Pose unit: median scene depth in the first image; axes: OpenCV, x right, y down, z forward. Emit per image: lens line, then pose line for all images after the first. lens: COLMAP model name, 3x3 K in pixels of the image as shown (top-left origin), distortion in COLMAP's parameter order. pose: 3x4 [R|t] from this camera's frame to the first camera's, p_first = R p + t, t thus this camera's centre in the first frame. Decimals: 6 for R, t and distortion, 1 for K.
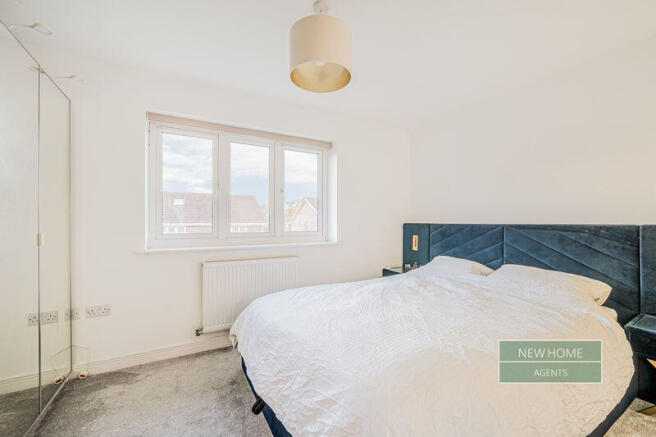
lens RADIAL K [[257.7, 0, 327.4], [0, 257.7, 219.8], [0, 0, 1]] dist [0.003672, -0.000101]
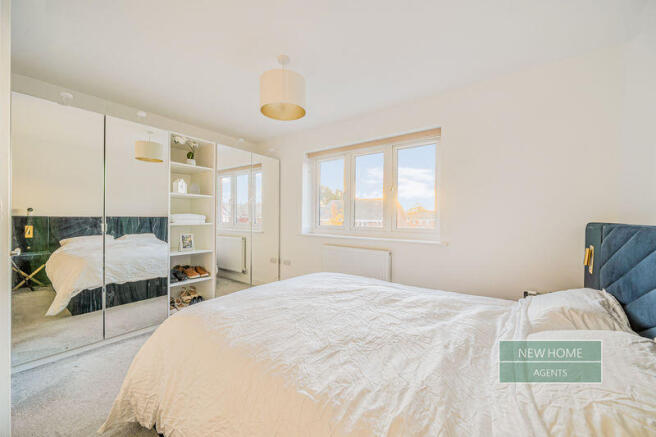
lens RADIAL K [[243.9, 0, 327.1], [0, 243.9, 217.2], [0, 0, 1]] dist [0.001053, -0.000285]
pose [[0.420796, -0.000150, -0.907155, 0.704410], [-0.004891, 0.999985, -0.002434, 0.007269], [0.907142, 0.005461, 0.420789, 0.369311]]
